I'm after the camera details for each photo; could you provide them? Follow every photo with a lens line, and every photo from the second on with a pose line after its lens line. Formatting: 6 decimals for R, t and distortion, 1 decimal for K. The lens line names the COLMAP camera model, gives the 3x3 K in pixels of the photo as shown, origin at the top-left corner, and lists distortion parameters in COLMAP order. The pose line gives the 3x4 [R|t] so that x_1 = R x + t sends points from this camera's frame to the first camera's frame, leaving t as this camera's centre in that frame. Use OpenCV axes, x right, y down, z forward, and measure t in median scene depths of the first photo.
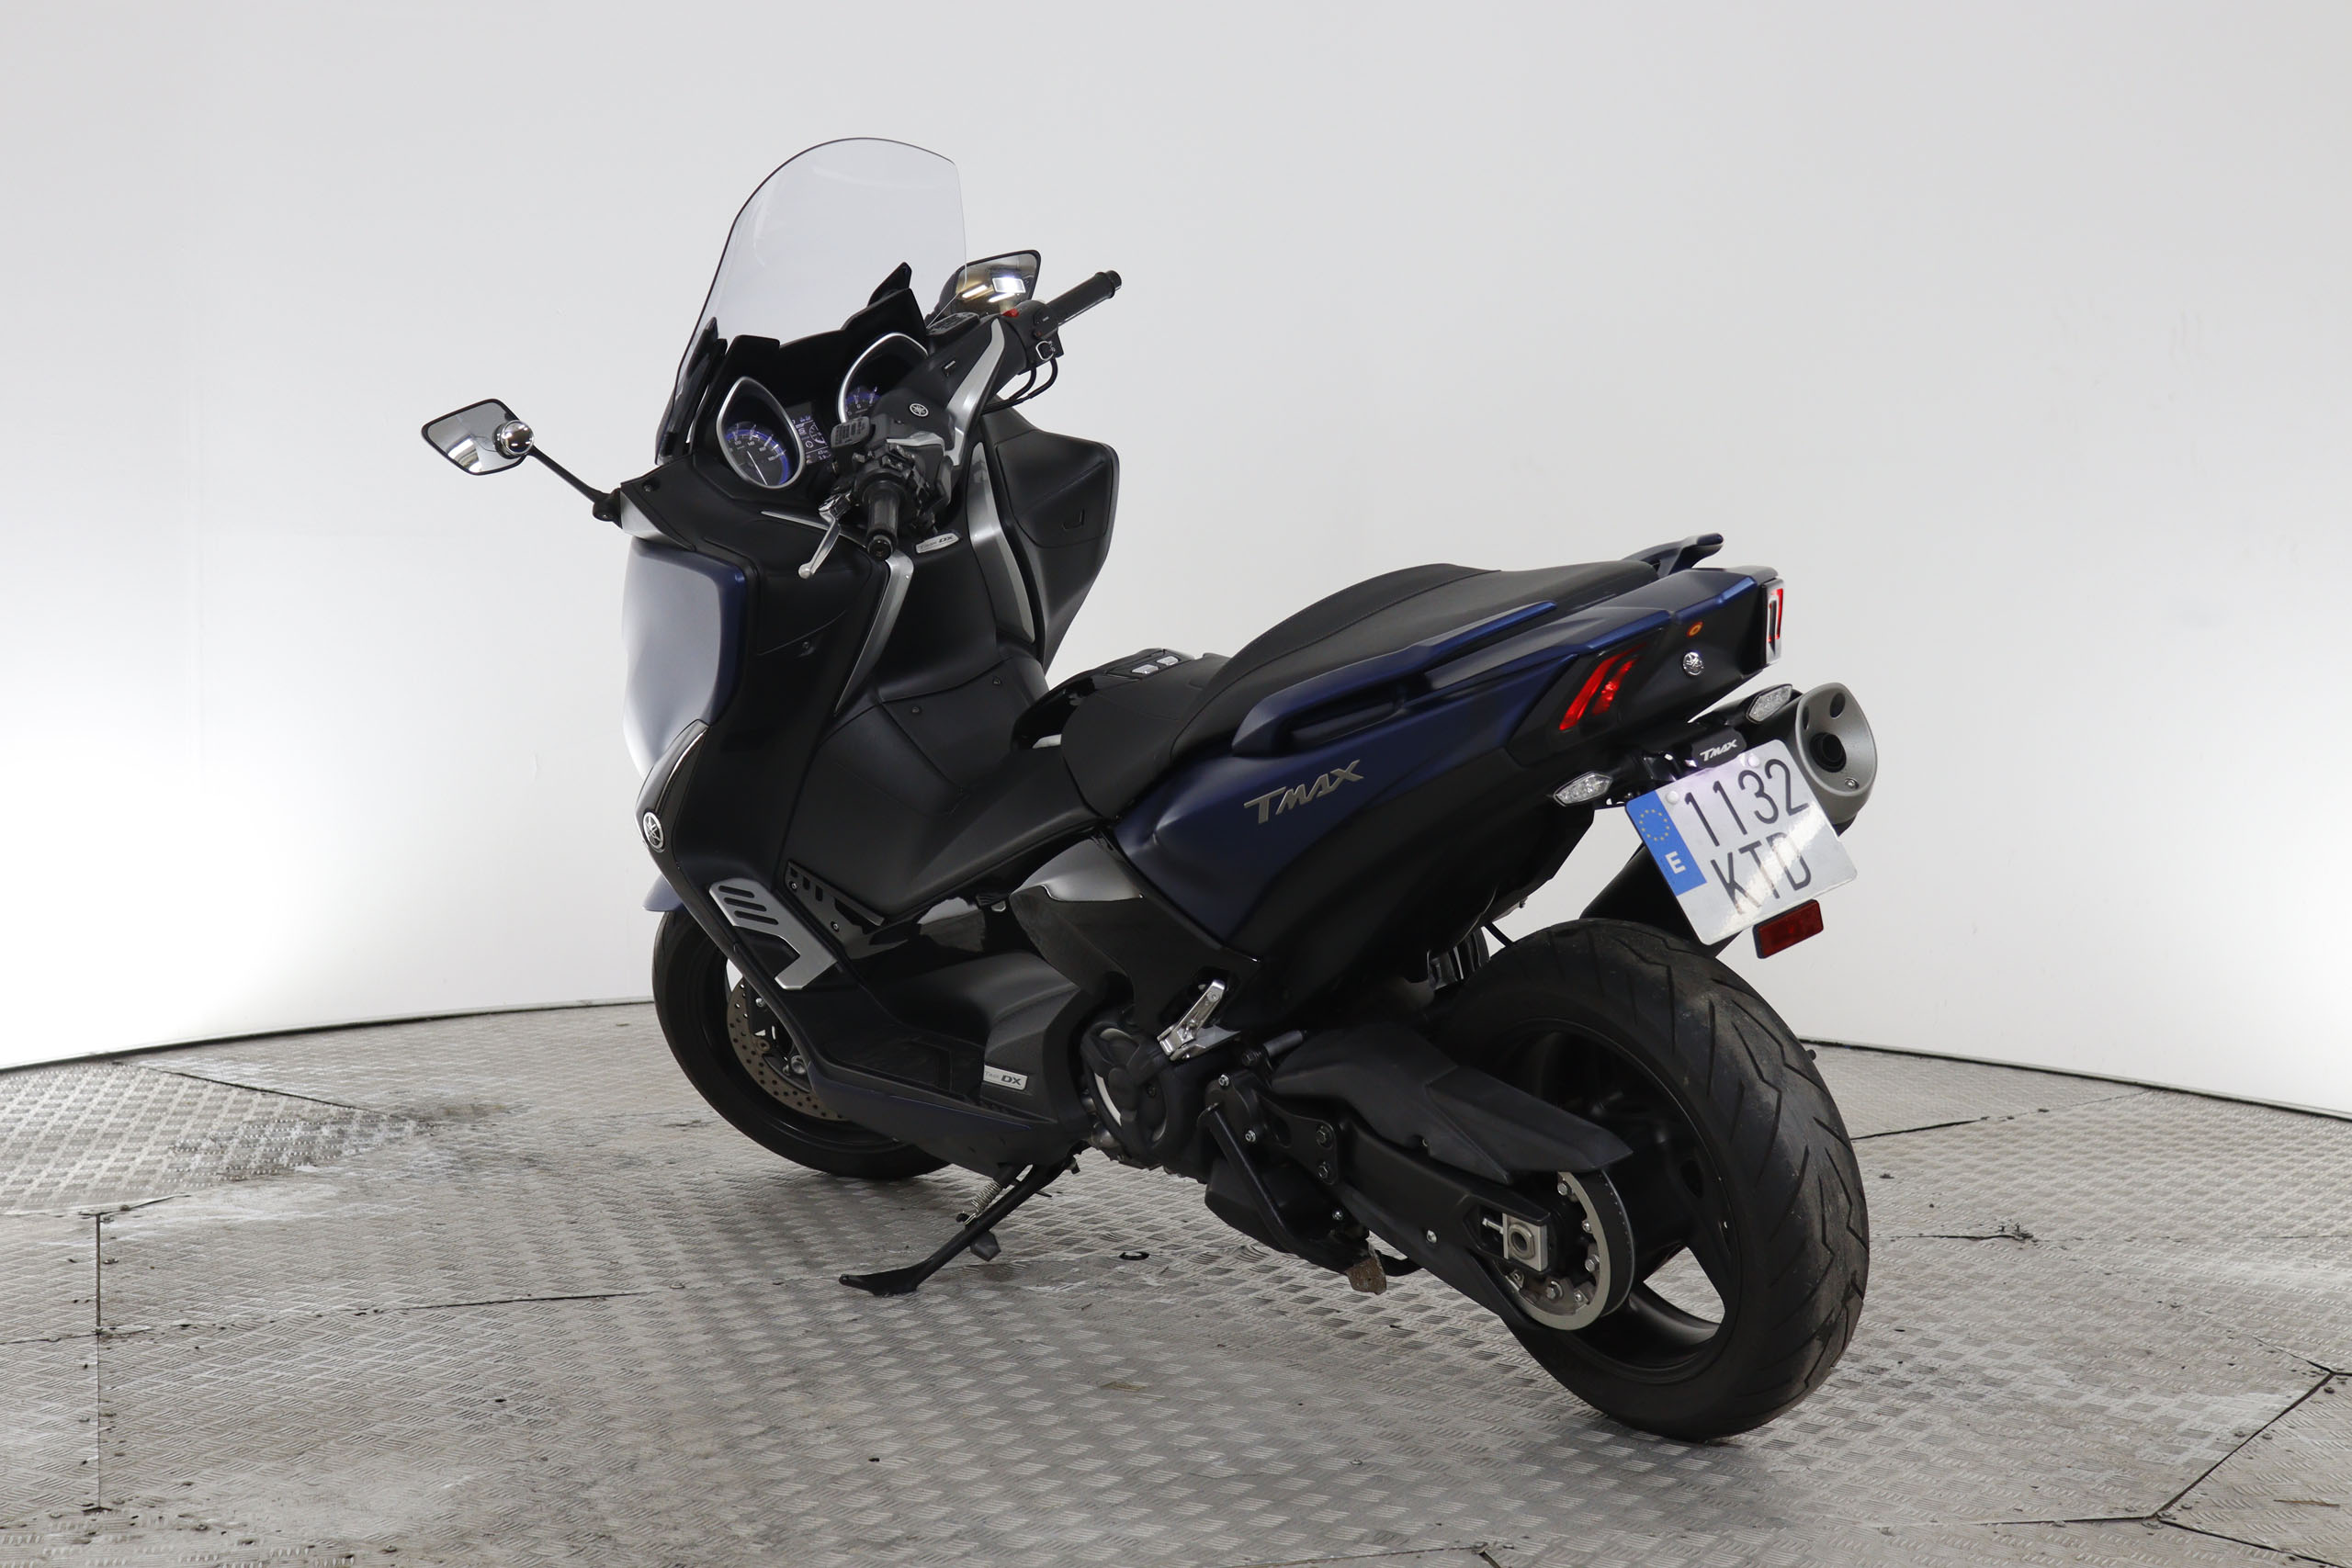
lens RADIAL K [[3984.7, 0, 1176.0], [0, 3984.7, 784.0], [0, 0, 1]] dist [0.018969, 0.052409]
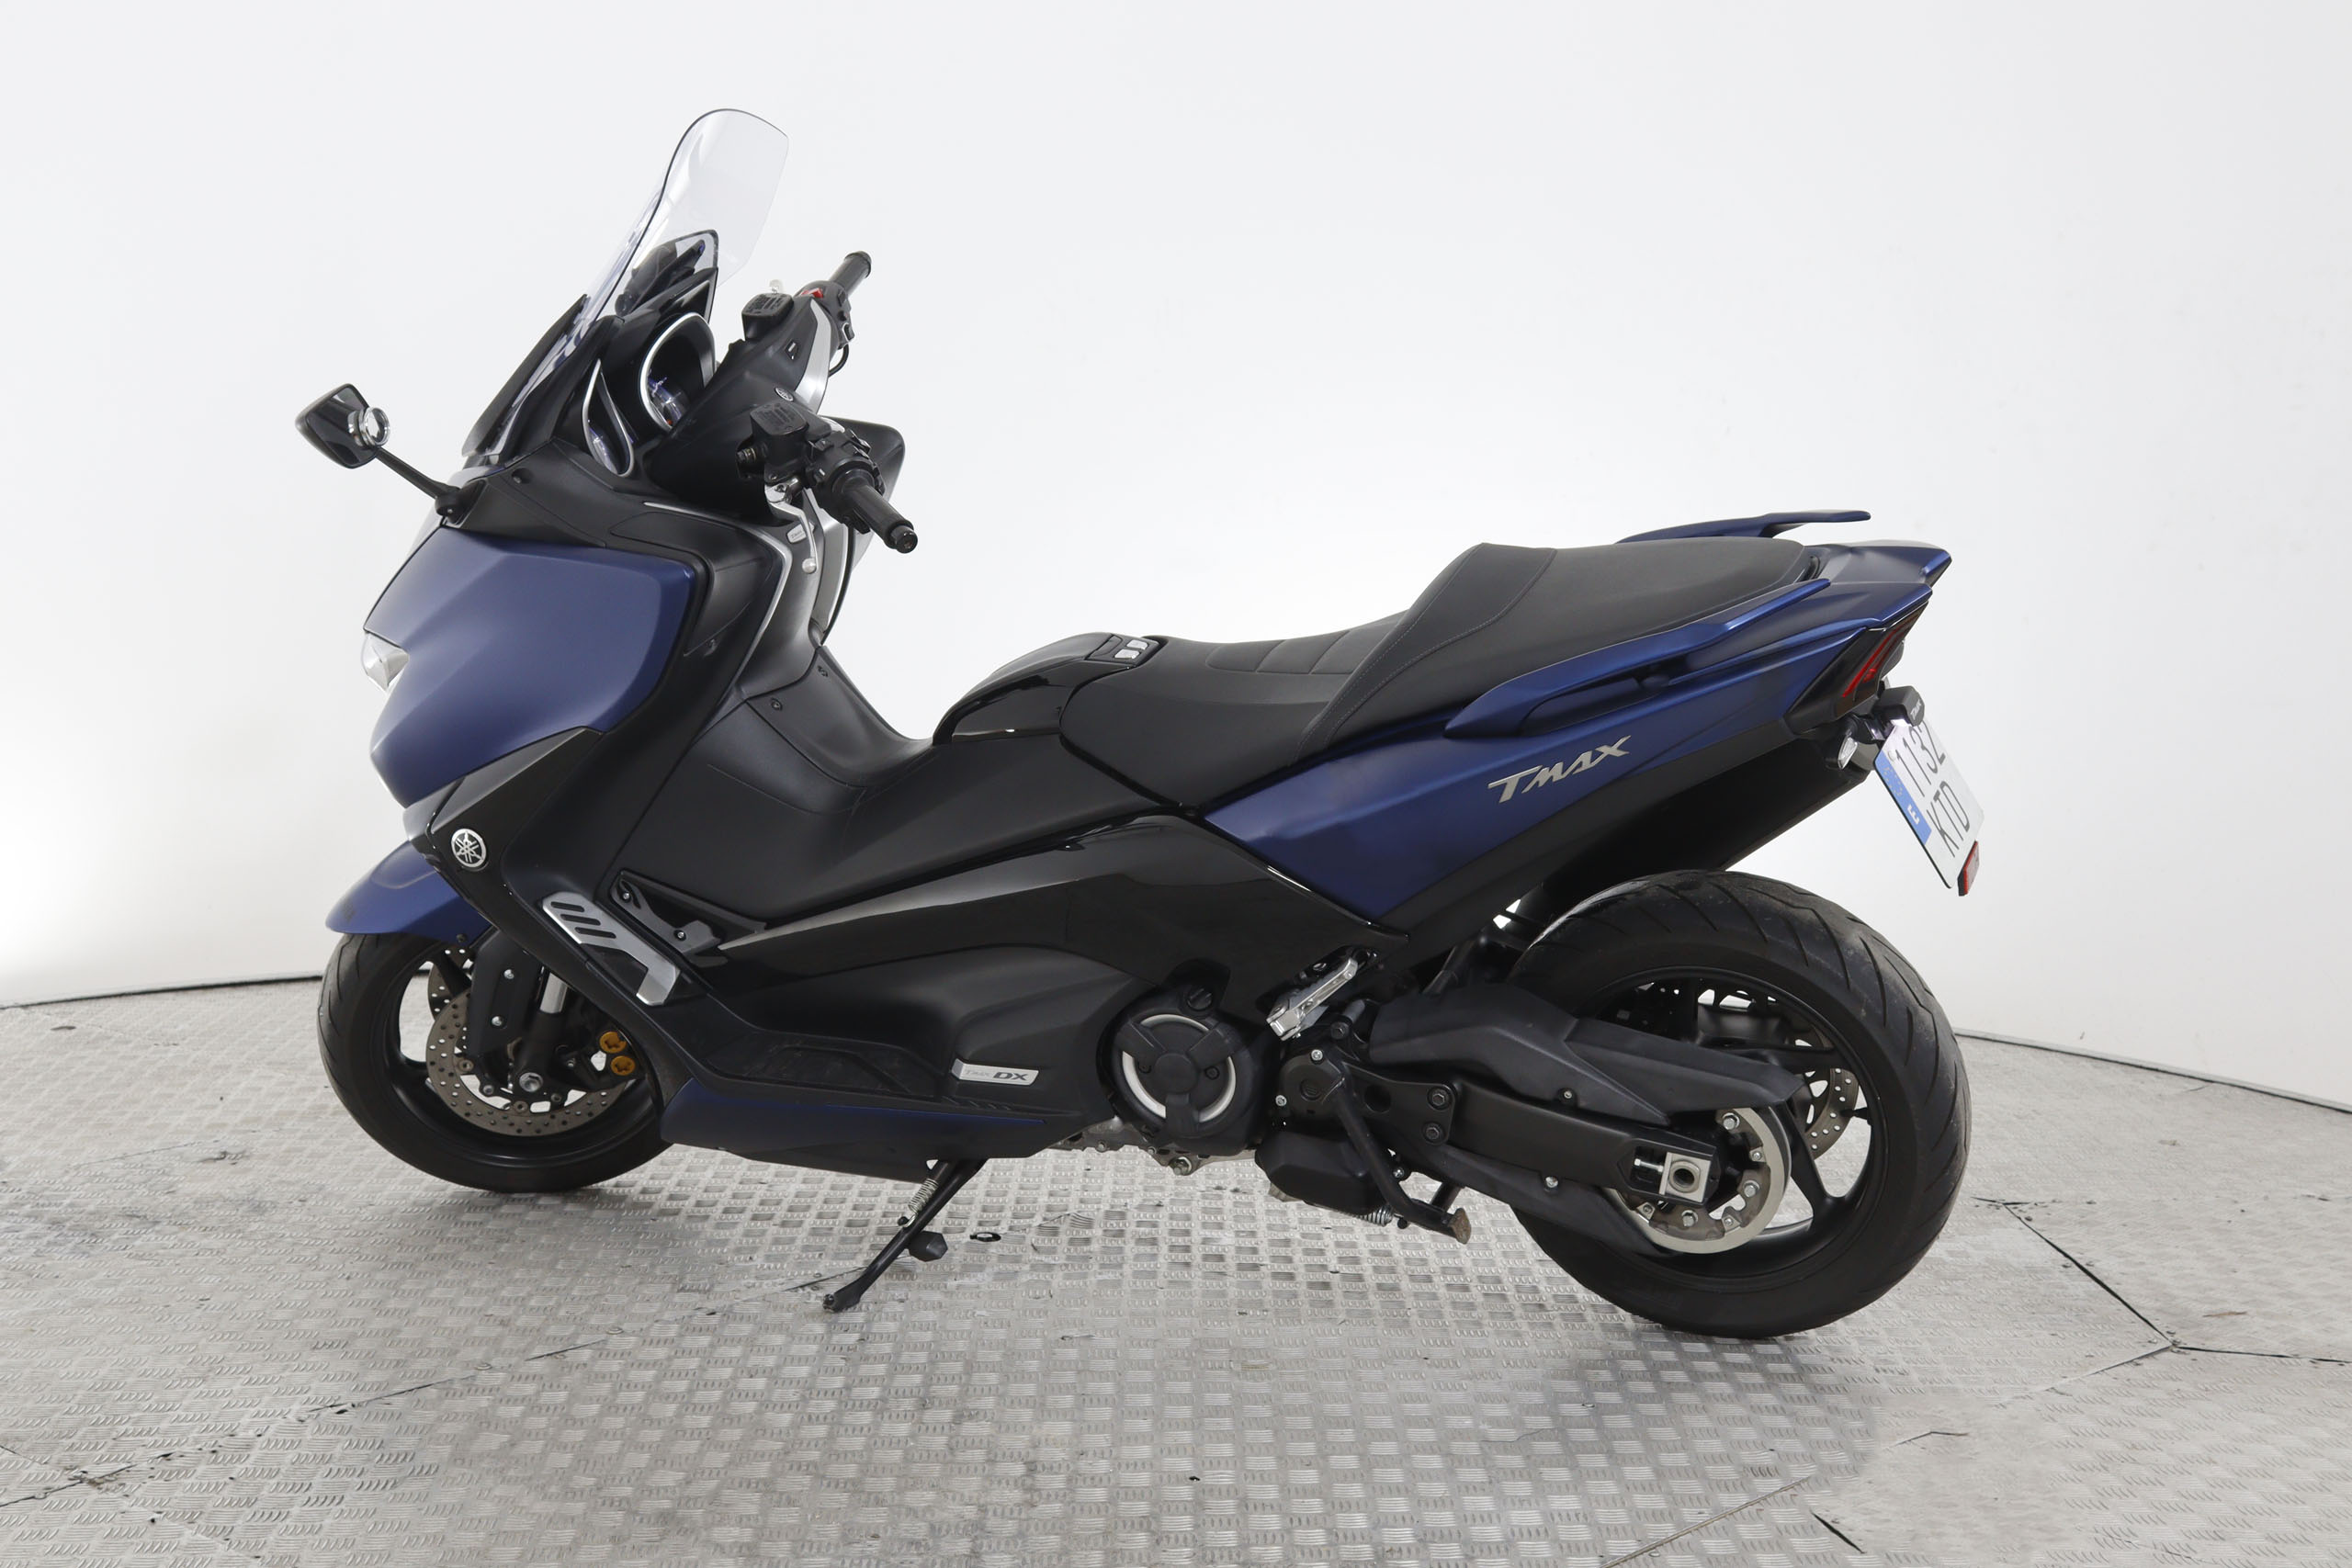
lens RADIAL K [[3542.5, 0, 1176.5], [0, 3542.5, 678.3], [0, 0, 1]] dist [-0.022331, 0.005423]
pose [[0.855105, -0.047413, 0.516283, -0.510988], [0.048801, 0.998749, 0.010893, -0.035640], [-0.516153, 0.015880, 0.856349, 0.254808]]
